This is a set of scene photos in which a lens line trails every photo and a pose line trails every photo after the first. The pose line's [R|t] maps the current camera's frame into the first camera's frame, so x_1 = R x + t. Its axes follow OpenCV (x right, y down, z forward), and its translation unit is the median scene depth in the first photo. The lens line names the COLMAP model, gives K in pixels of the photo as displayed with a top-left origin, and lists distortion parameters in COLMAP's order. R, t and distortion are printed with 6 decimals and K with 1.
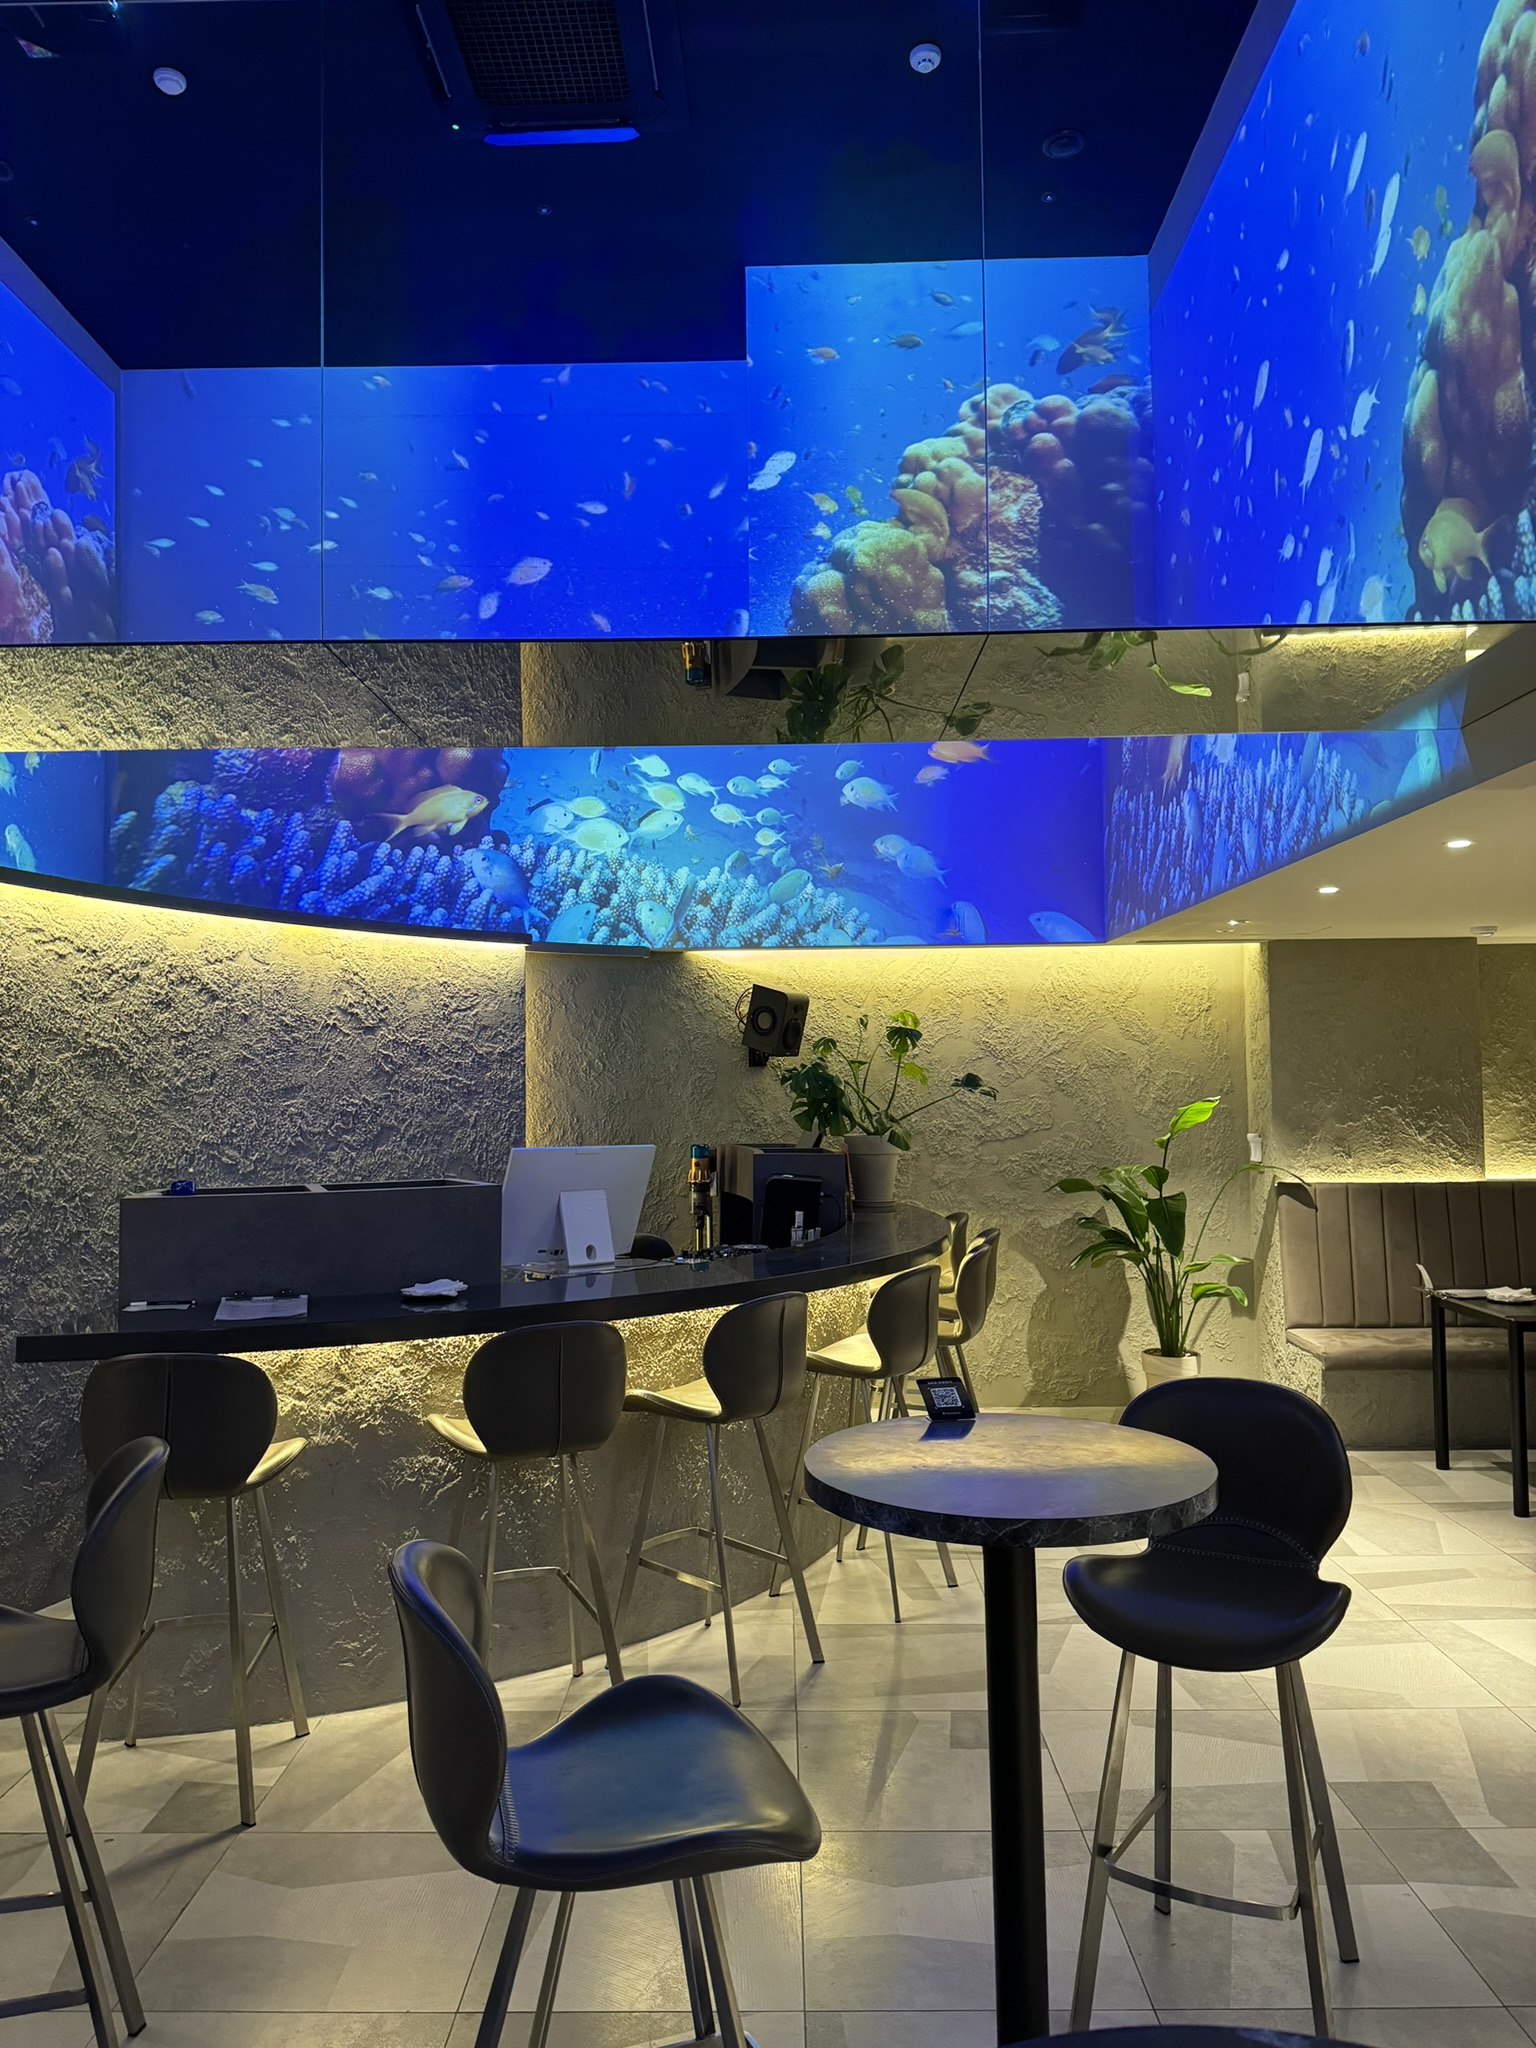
lens RADIAL K [[1359.6, 0, 773.7], [0, 1359.6, 1041.0], [0, 0, 1]] dist [0.000092, -0.031211]
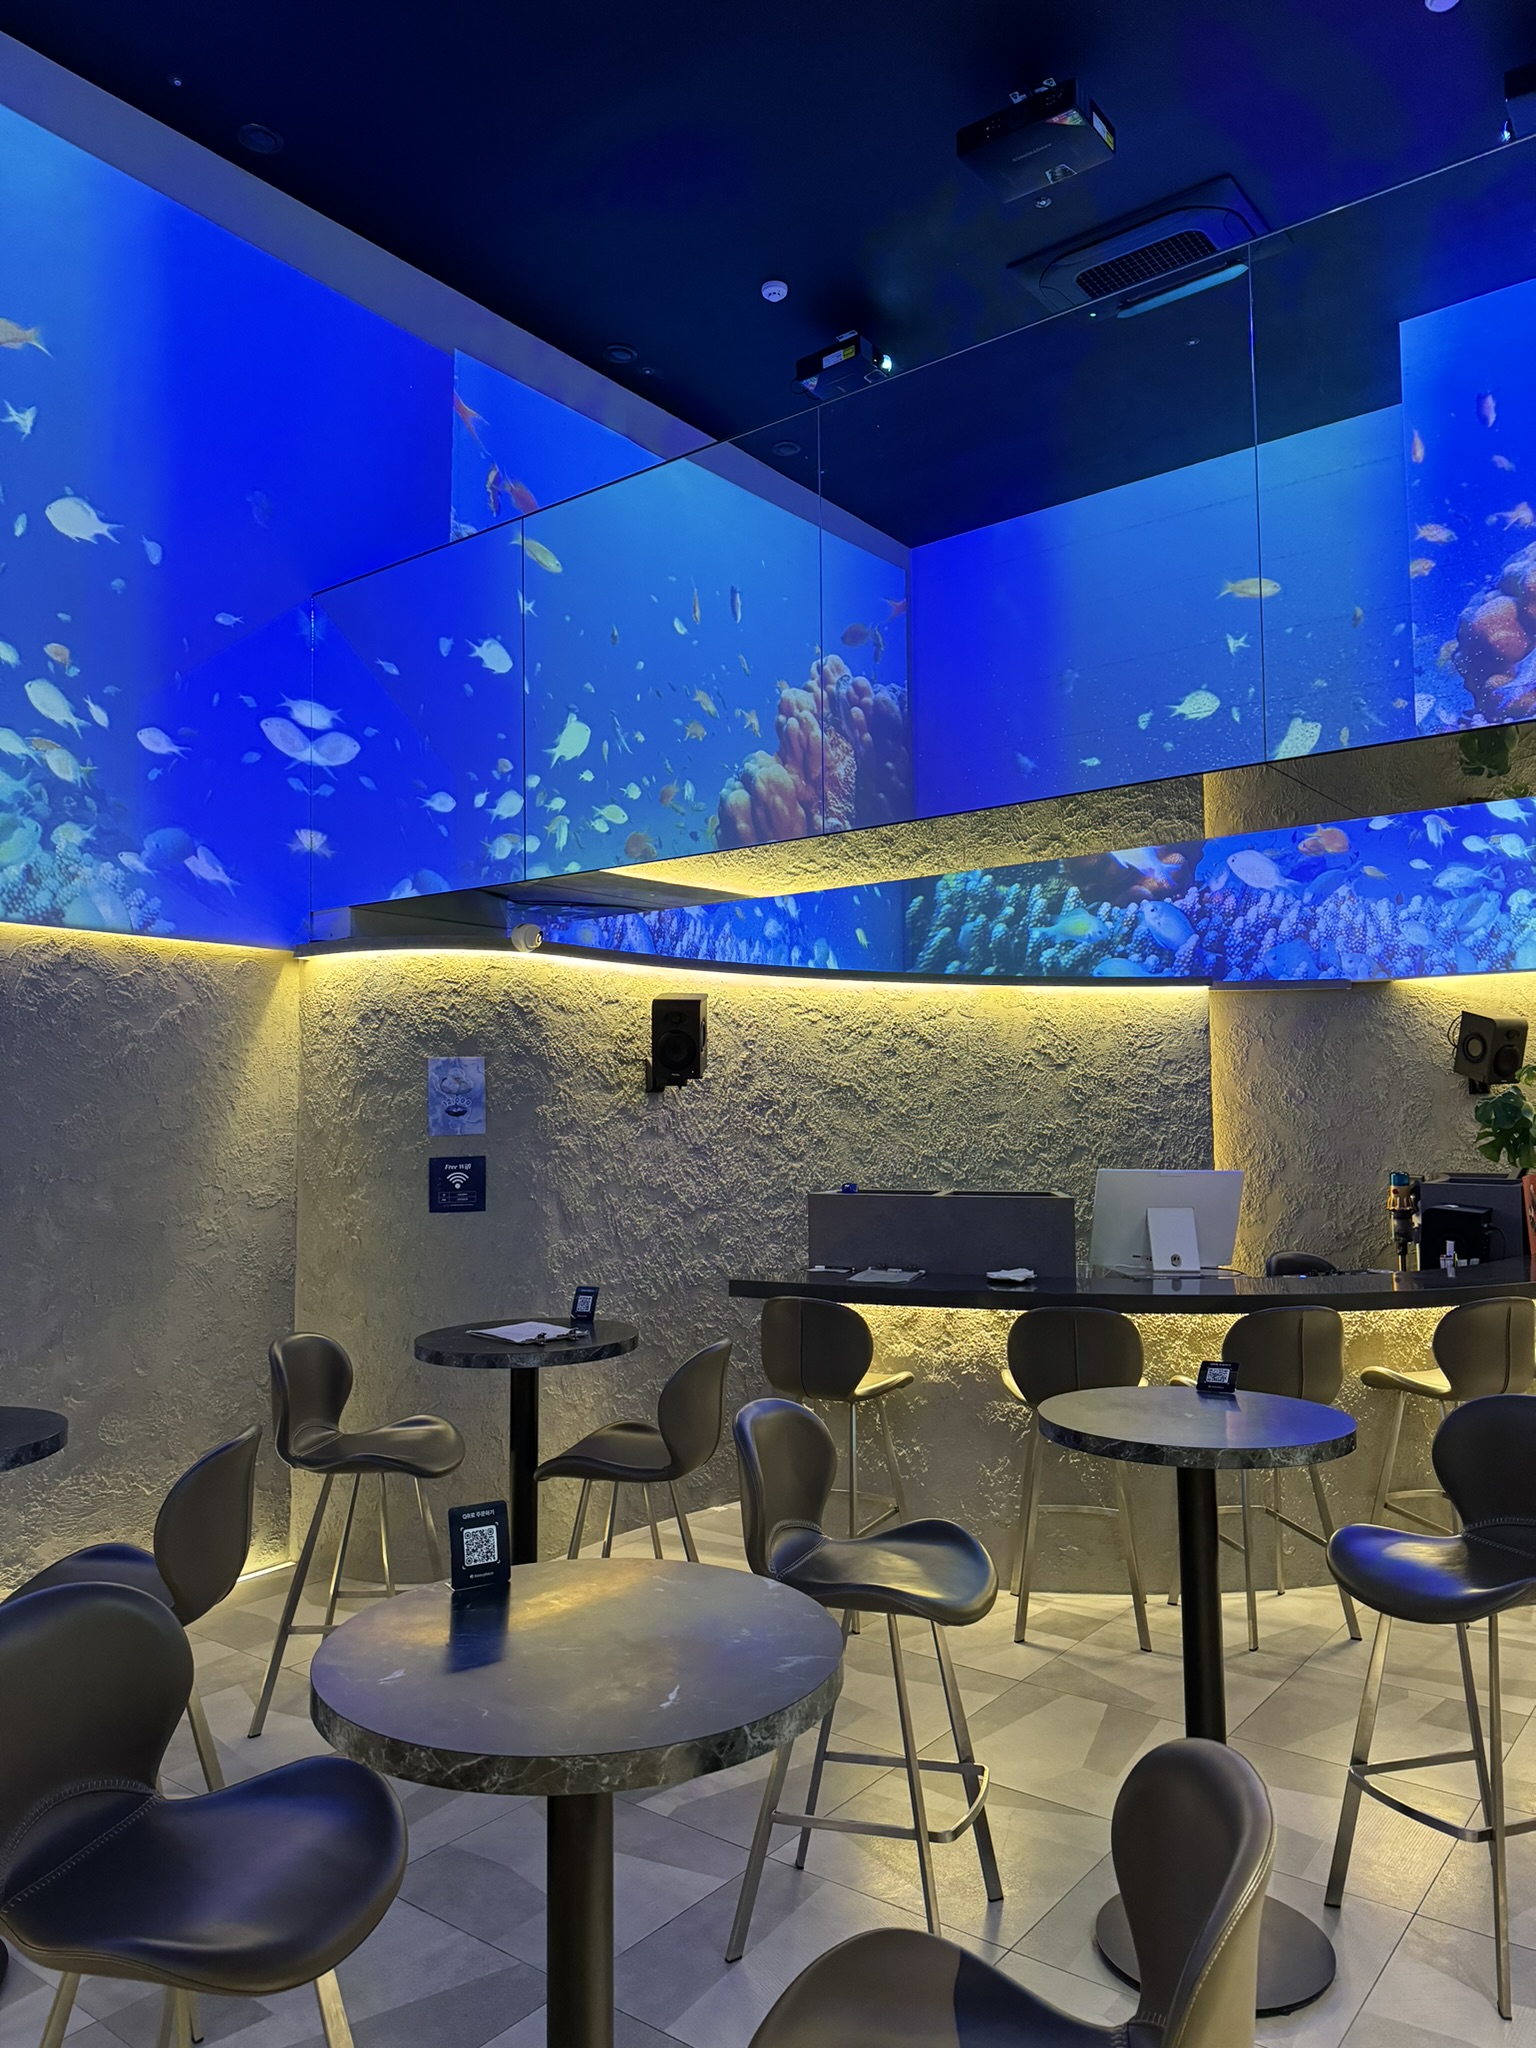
lens RADIAL K [[1359.6, 0, 766.8], [0, 1359.6, 1016.0], [0, 0, 1]] dist [0.000092, -0.031211]
pose [[0.779226, -0.035600, -0.625732, 0.242520], [0.018038, 0.999246, -0.034387, -0.015409], [0.626484, 0.015508, 0.779280, -0.103853]]
